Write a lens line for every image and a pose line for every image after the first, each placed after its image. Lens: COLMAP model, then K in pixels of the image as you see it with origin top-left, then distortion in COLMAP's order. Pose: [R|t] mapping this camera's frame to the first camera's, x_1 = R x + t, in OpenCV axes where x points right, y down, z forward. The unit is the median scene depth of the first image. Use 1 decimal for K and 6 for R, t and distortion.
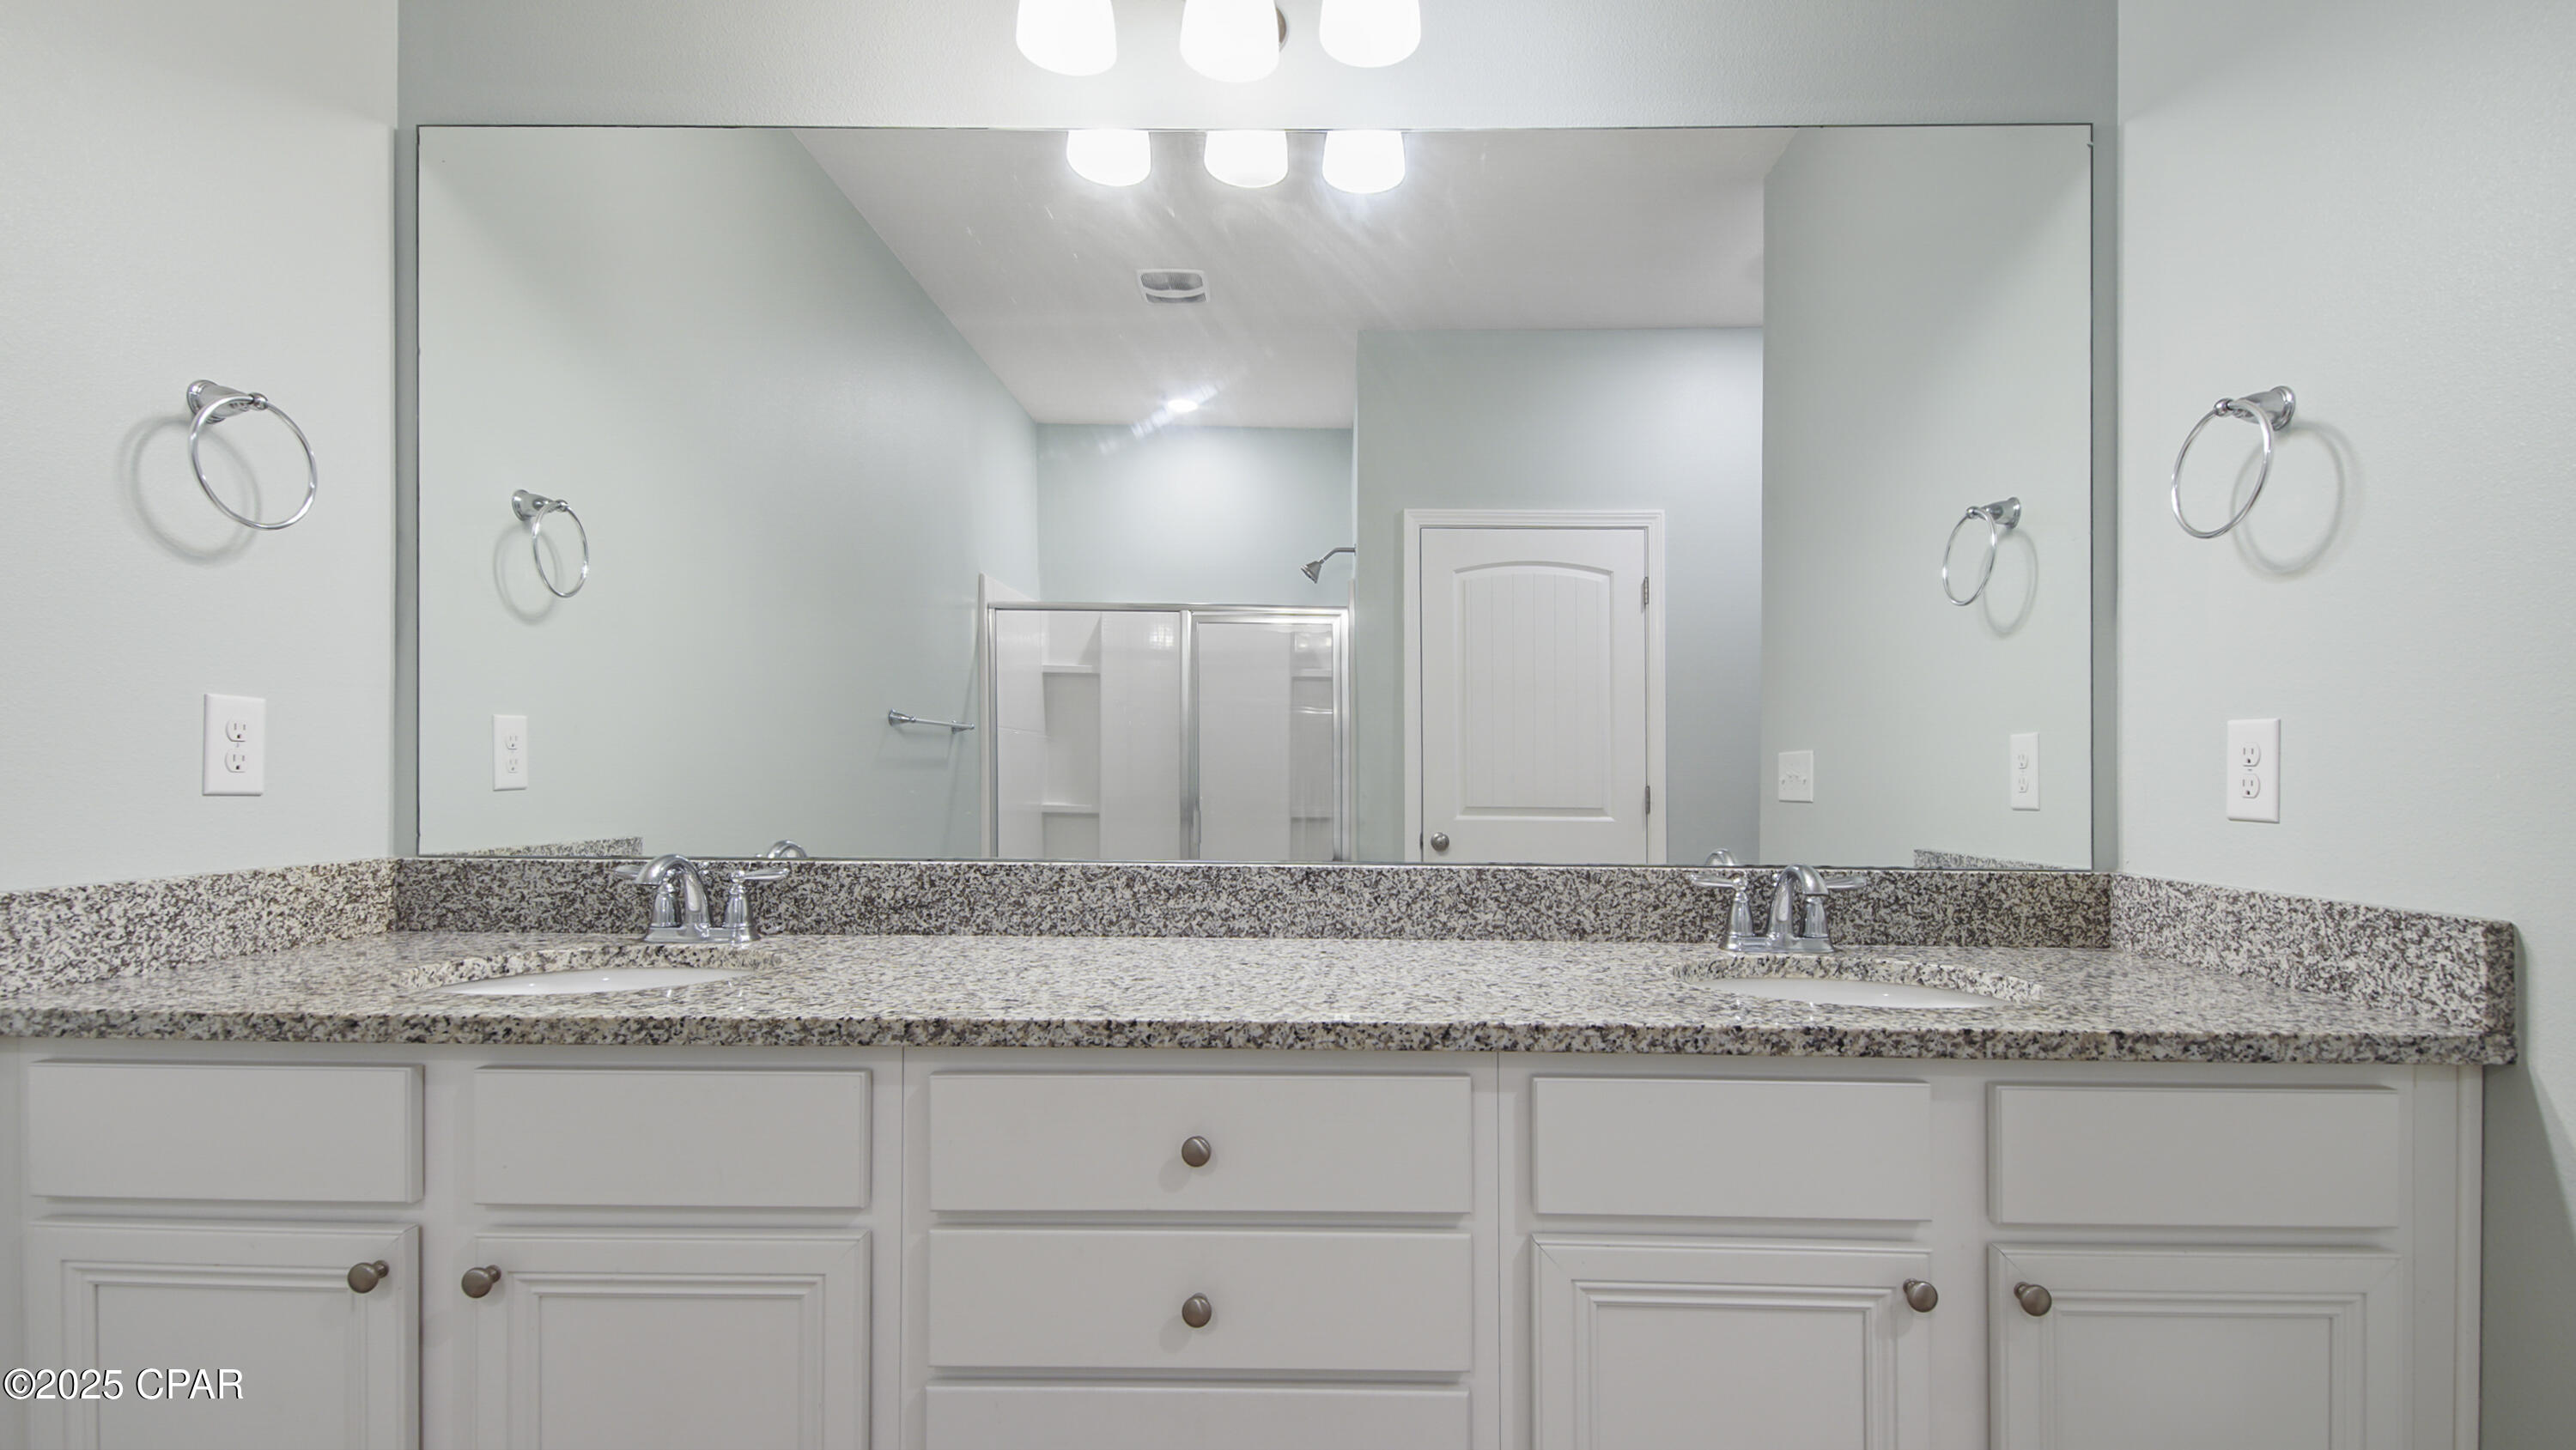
lens RADIAL K [[1198.8, 0, 1308.5], [0, 1198.8, 758.8], [0, 0, 1]] dist [0.046382, -0.030163]
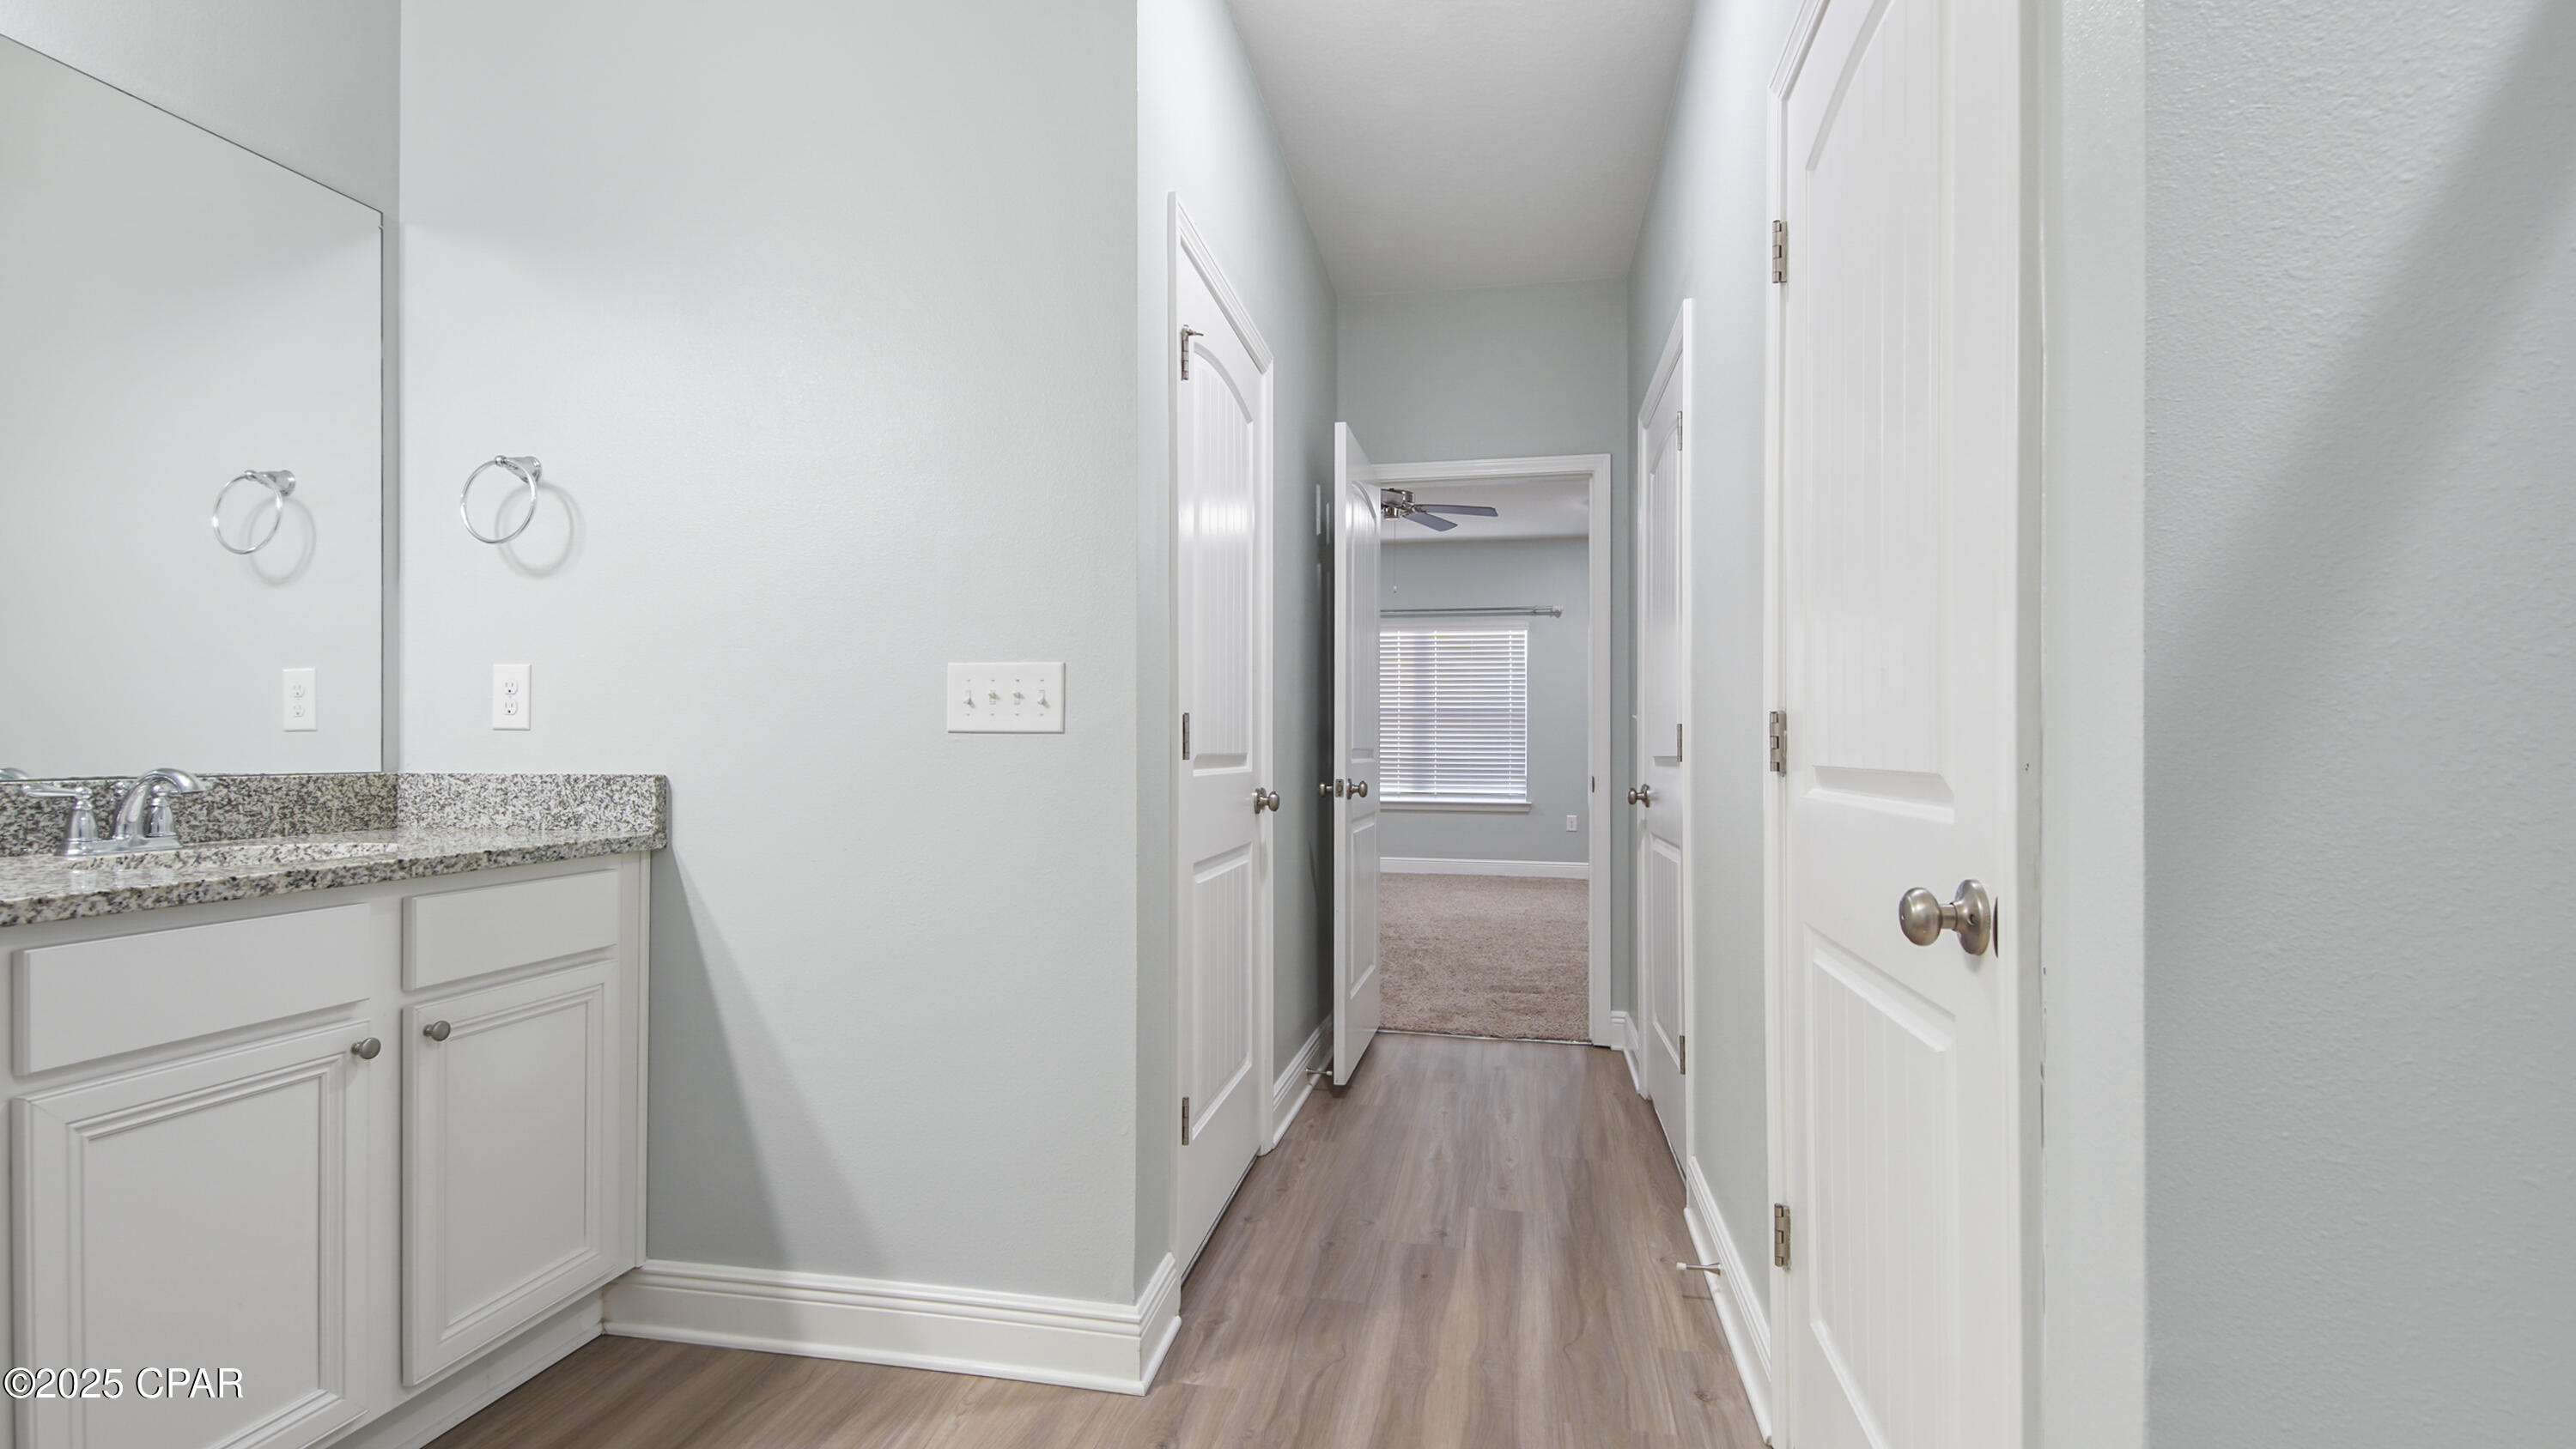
lens RADIAL K [[1198.7, 0, 1308.5], [0, 1198.7, 758.3], [0, 0, 1]] dist [0.046382, -0.030163]
pose [[0.173169, -0.012090, 0.984818, -0.685738], [-0.011954, 0.999825, 0.014377, 0.062471], [-0.984820, -0.014263, 0.172994, -0.321476]]
